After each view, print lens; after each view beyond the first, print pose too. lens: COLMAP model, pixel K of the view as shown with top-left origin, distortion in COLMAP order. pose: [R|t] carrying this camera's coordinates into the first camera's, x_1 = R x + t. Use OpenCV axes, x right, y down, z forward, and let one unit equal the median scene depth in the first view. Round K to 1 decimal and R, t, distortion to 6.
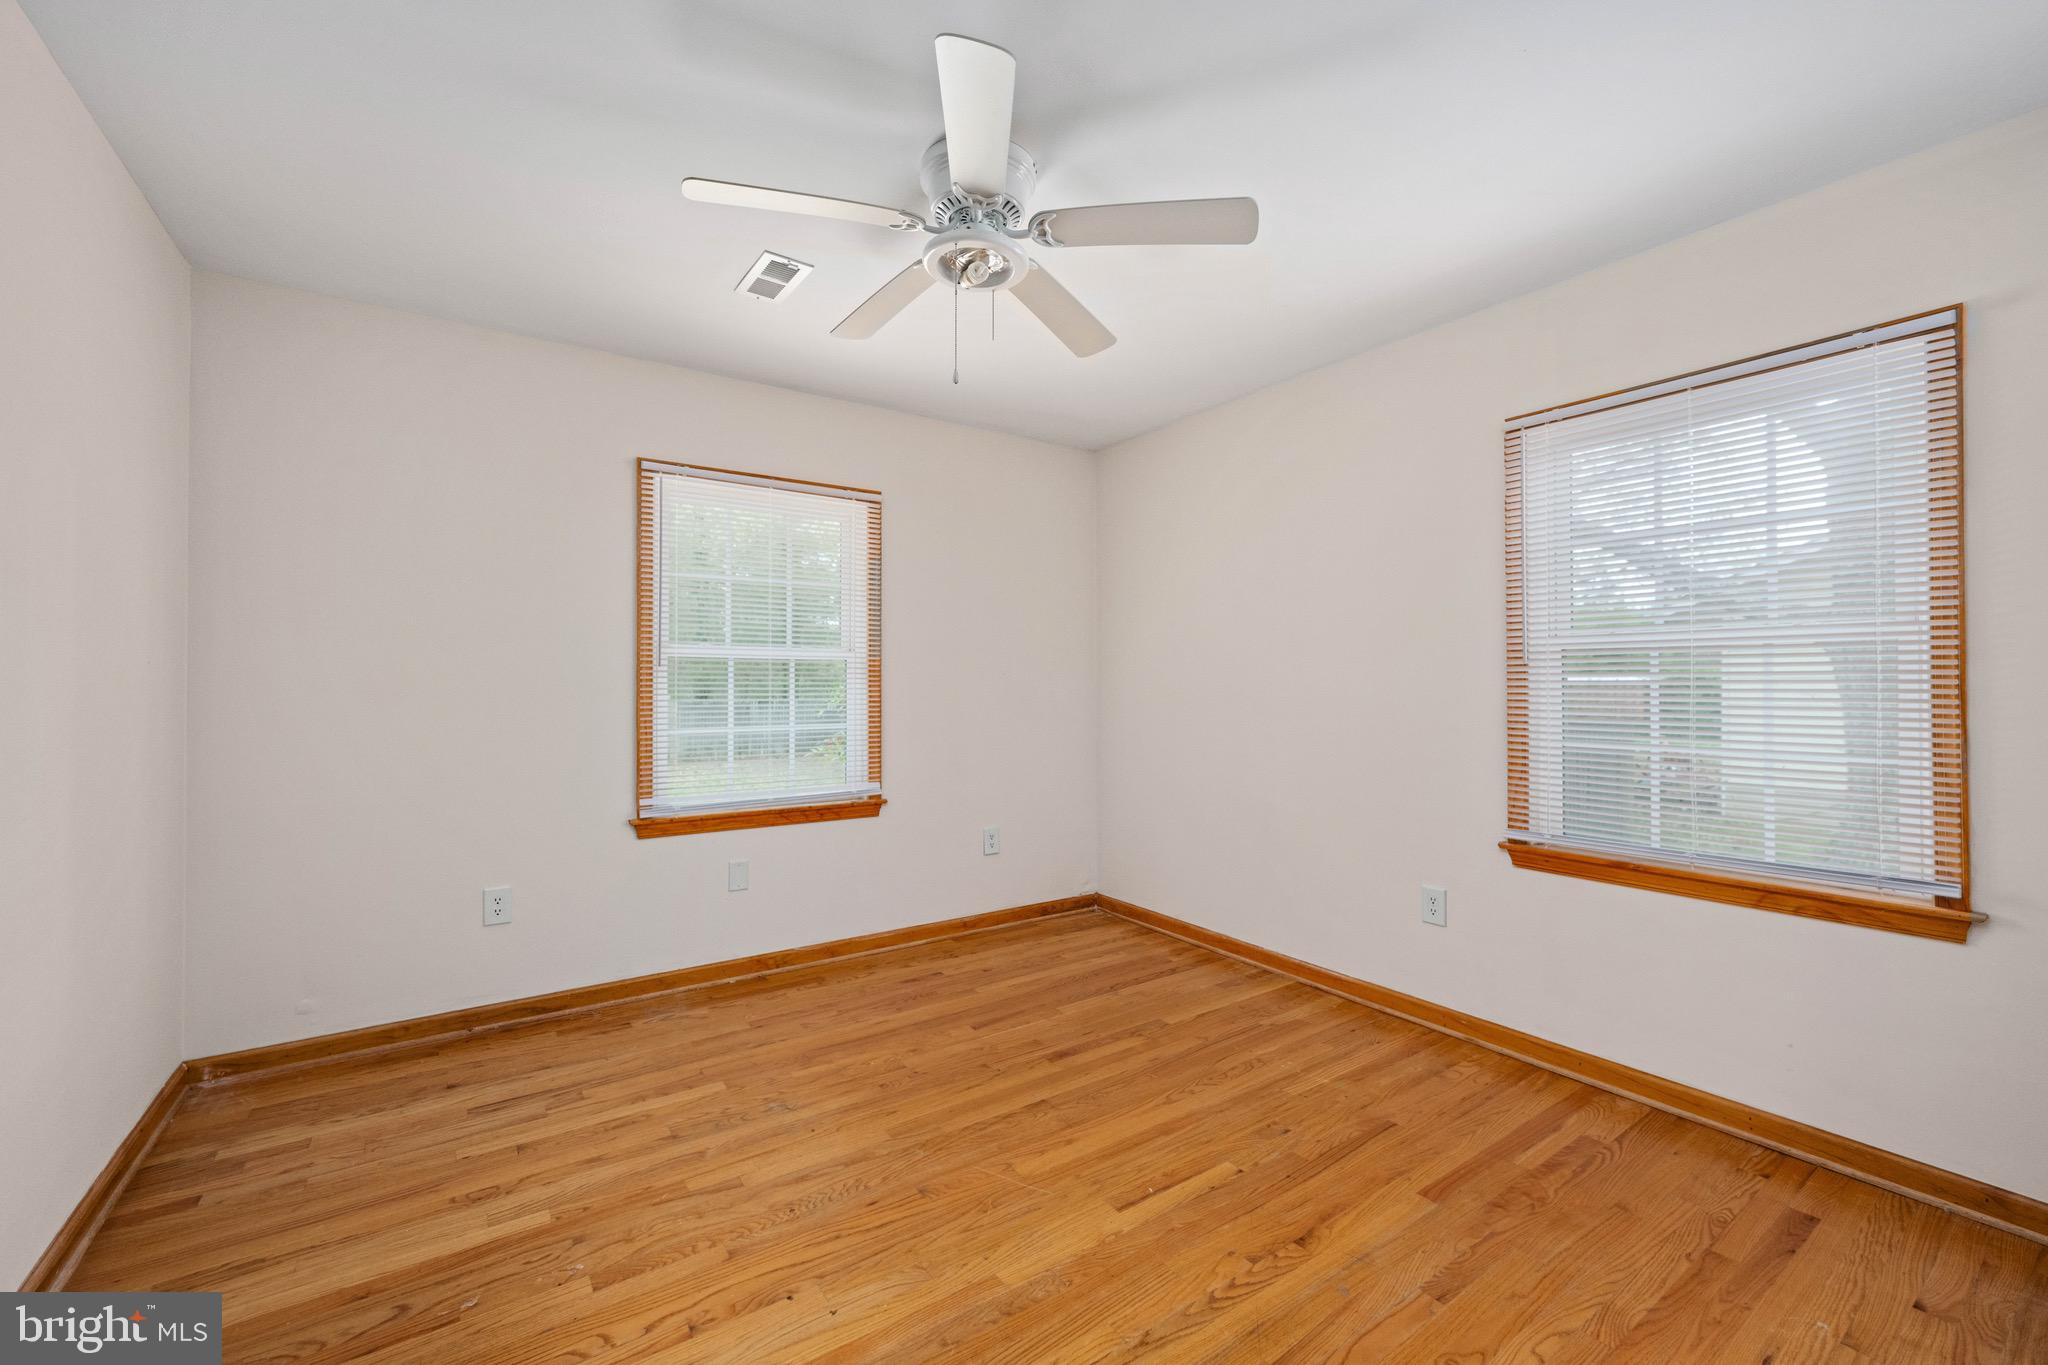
lens RADIAL K [[819.6, 0, 995.4], [0, 819.6, 683.7], [0, 0, 1]] dist [0.000848, -0.000023]
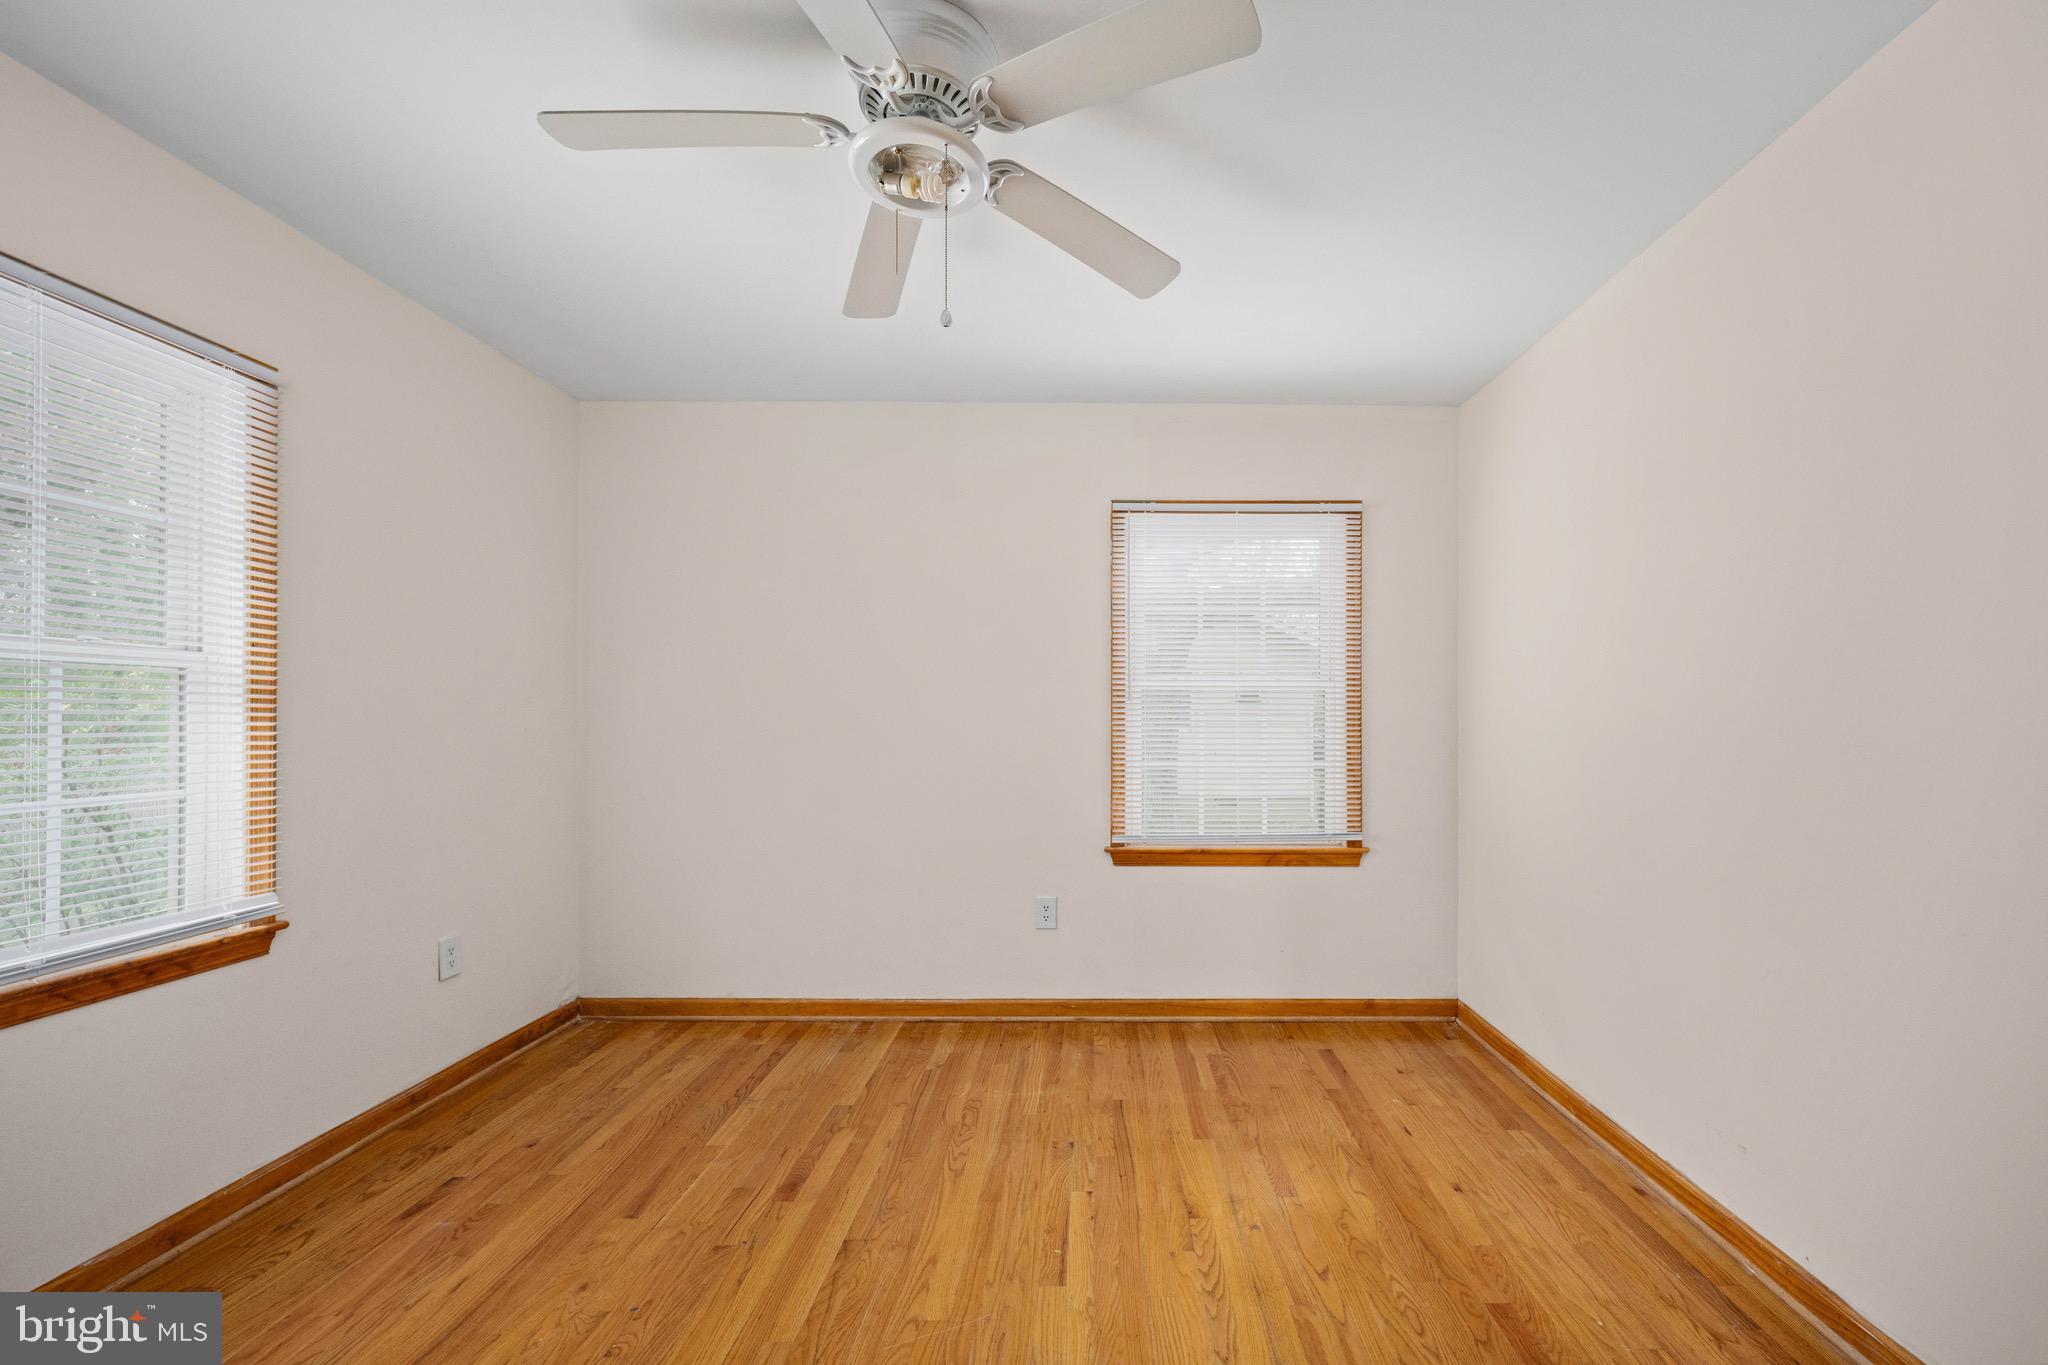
lens RADIAL K [[894.4, 0, 1025.1], [0, 894.4, 719.0], [0, 0, 1]] dist [-0.000186, -0.000289]
pose [[0.553300, 0.000546, 0.832982, -0.536563], [-0.002783, 0.999995, 0.001194, 0.001797], [-0.832977, -0.002979, 0.553299, 0.358616]]
